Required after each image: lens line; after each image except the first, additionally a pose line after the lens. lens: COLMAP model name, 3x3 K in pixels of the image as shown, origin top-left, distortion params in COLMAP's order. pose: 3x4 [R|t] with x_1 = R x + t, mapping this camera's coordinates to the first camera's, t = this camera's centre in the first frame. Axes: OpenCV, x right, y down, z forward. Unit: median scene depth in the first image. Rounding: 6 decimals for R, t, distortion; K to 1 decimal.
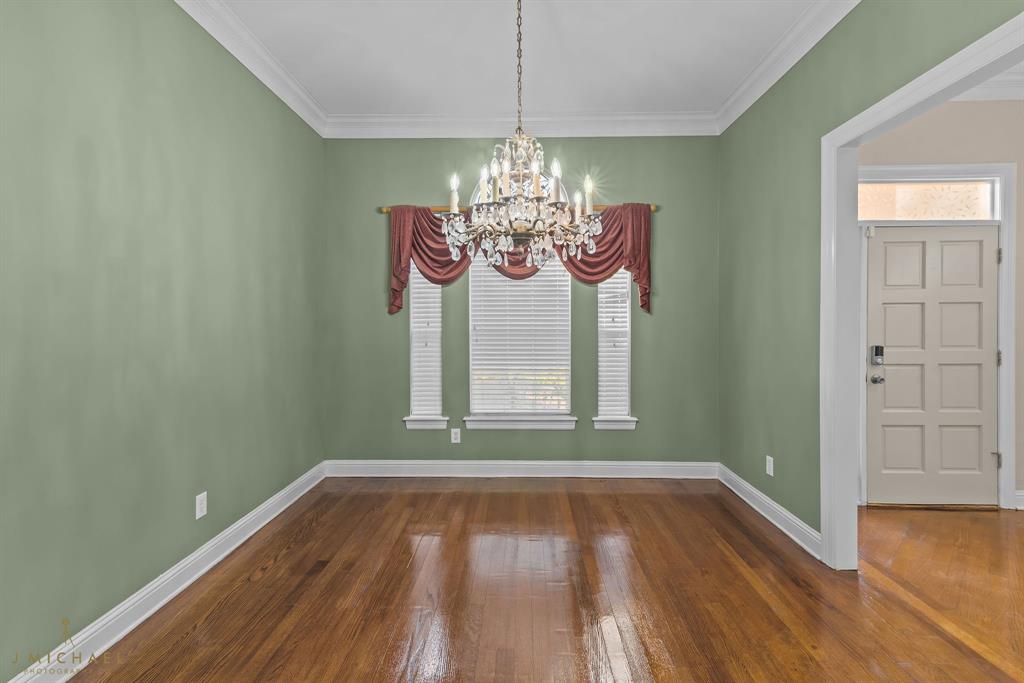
lens RADIAL K [[474.9, 0, 512.0], [0, 474.9, 341.5], [0, 0, 1]] dist [0.015540, -0.000332]
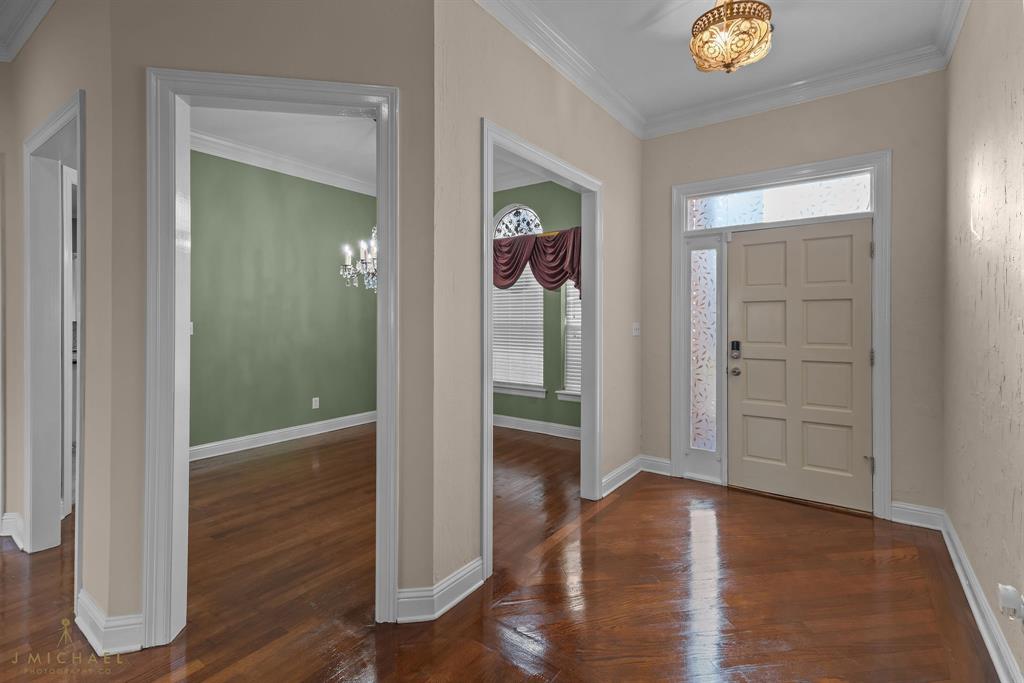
lens RADIAL K [[474.9, 0, 512.0], [0, 474.9, 341.5], [0, 0, 1]] dist [0.015540, -0.000332]
pose [[0.812870, 0.028540, -0.581746, 0.973736], [-0.024965, 0.999588, 0.014154, 0.007840], [0.581910, 0.003018, 0.813247, -0.176294]]
